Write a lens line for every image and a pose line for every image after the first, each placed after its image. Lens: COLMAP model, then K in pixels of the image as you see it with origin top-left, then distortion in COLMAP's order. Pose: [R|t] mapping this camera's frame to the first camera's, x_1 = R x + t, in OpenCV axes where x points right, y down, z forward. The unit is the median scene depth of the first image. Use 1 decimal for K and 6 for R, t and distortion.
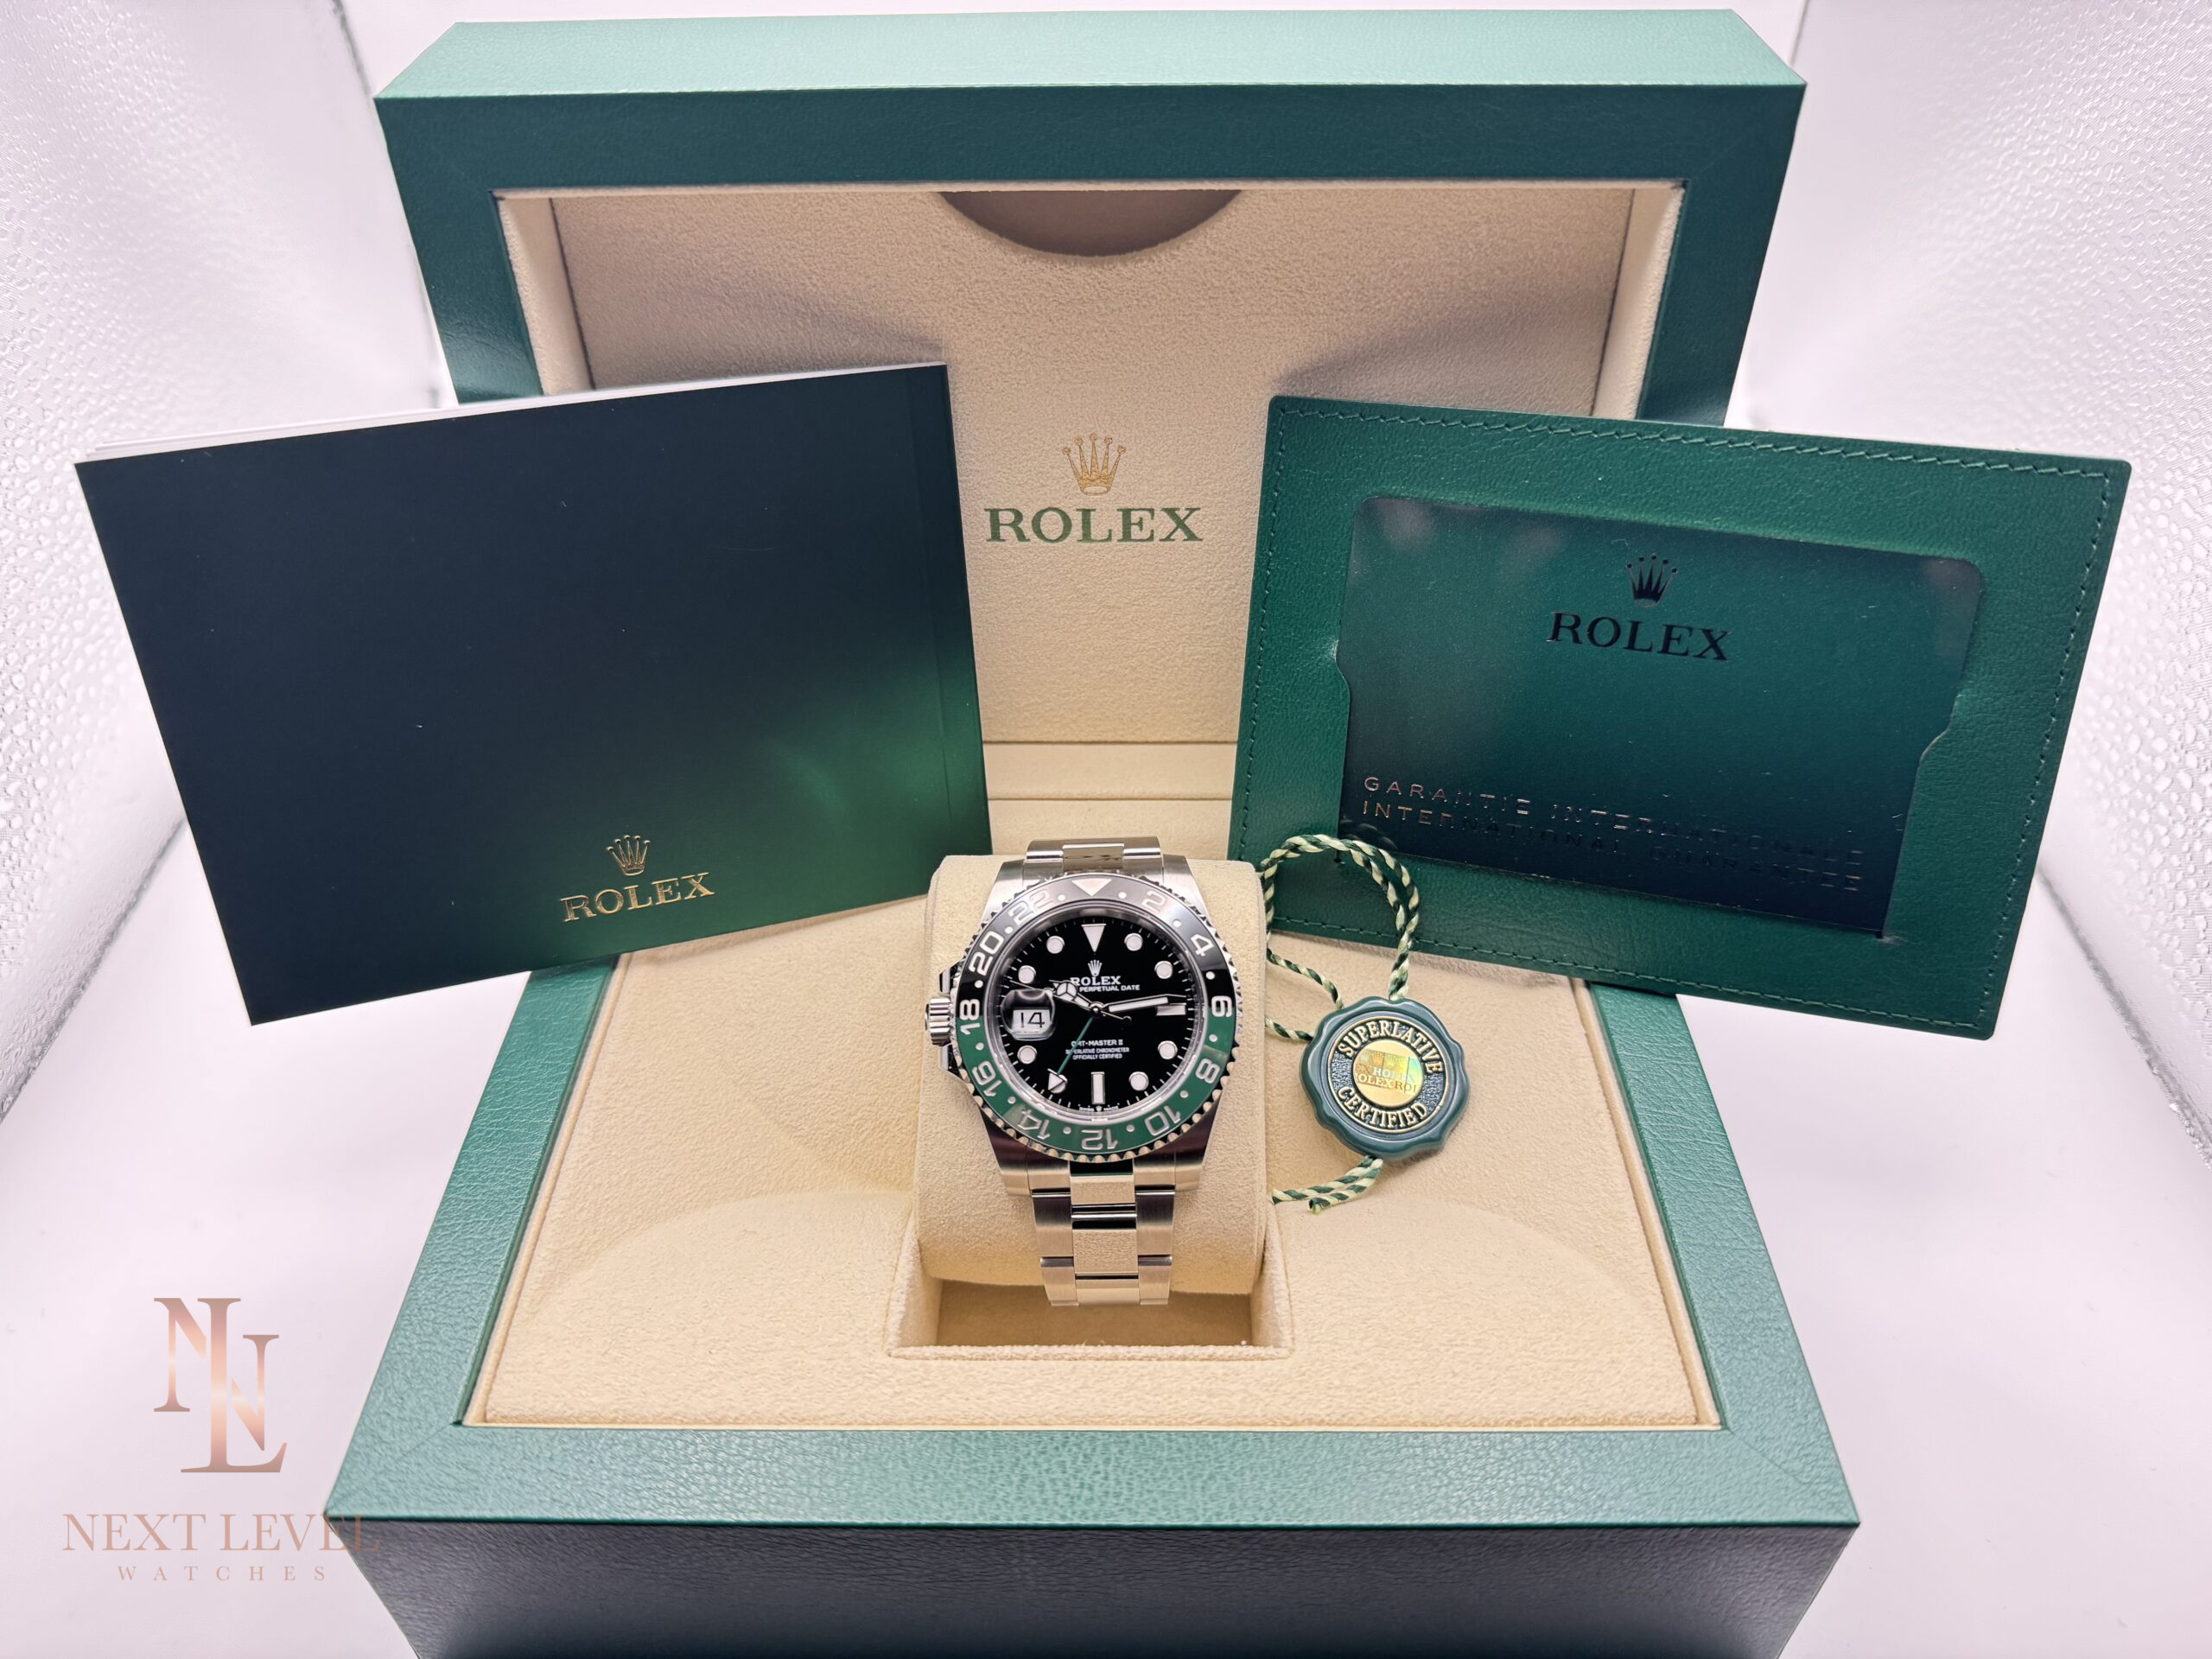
lens RADIAL K [[1605.4, 0, 1106.0], [0, 1605.4, 829.5], [0, 0, 1]] dist [0.119634, -0.001180]
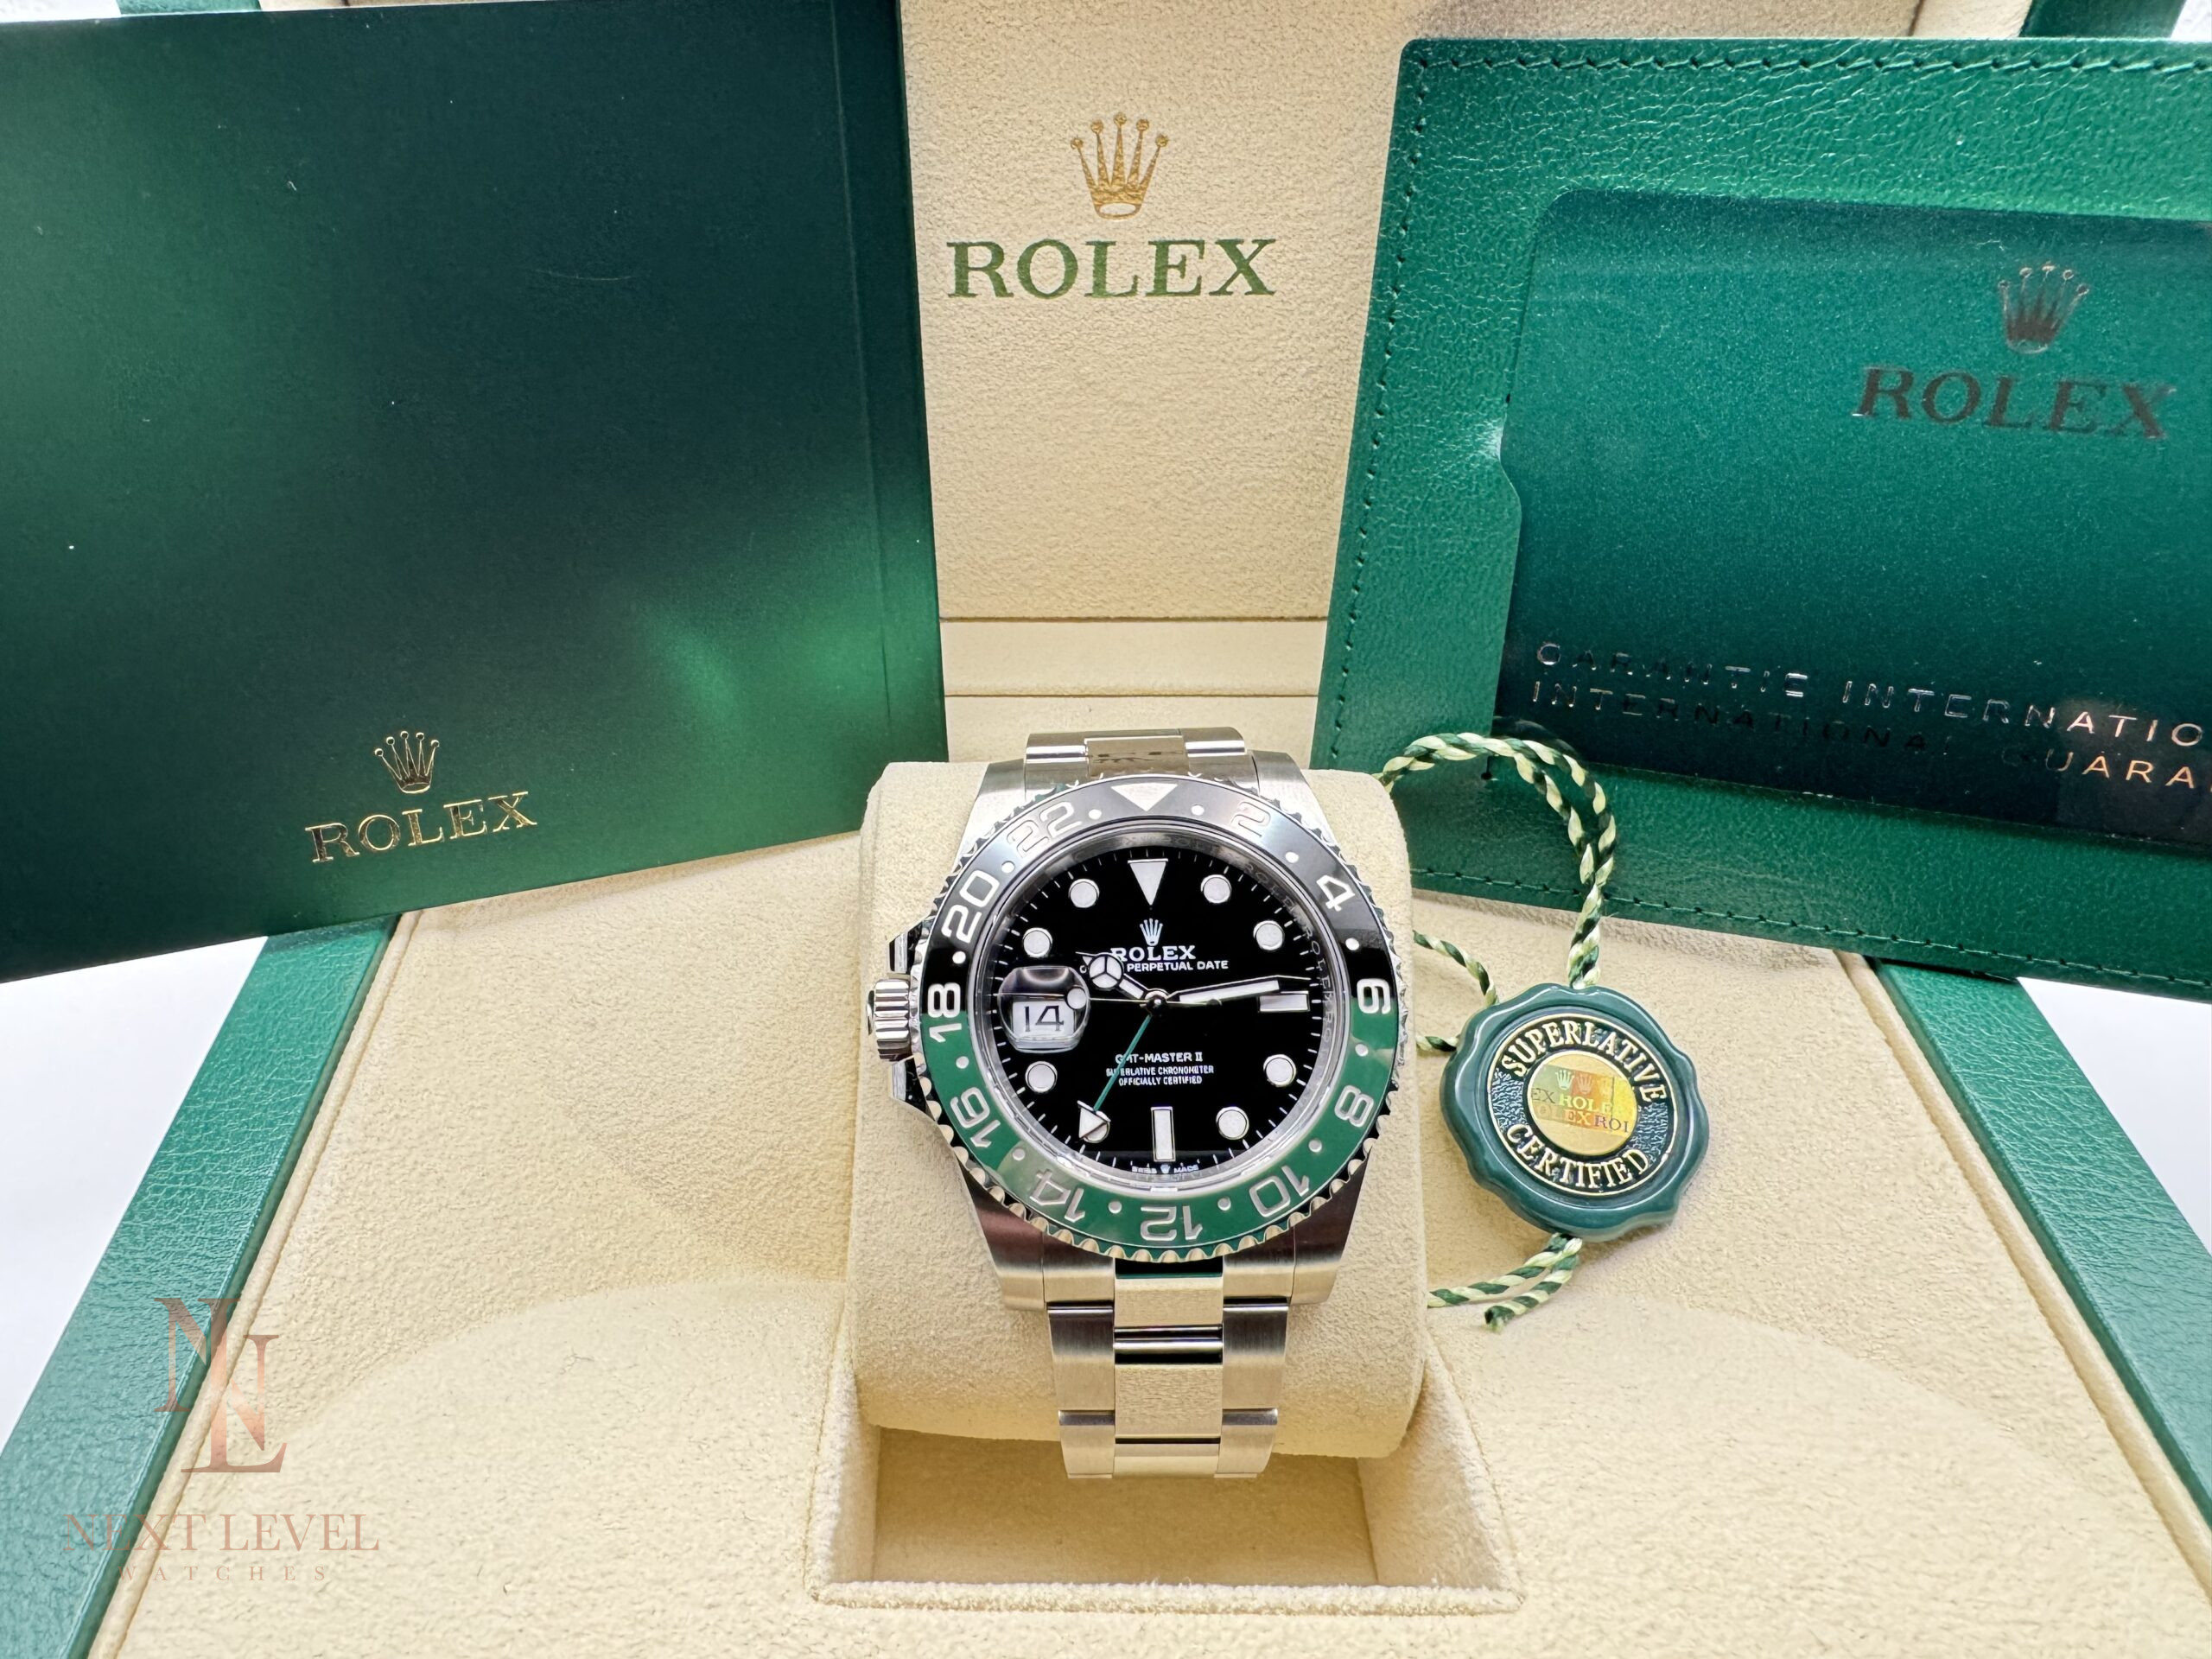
lens RADIAL K [[1599.7, 0, 969.1], [0, 1599.7, 820.1], [0, 0, 1]] dist [-0.005830, 0.001130]
pose [[0.999939, 0.002270, -0.010766, -0.065411], [-0.002343, 0.999974, -0.006779, 0.046695], [0.010751, 0.006804, 0.999919, 0.387790]]
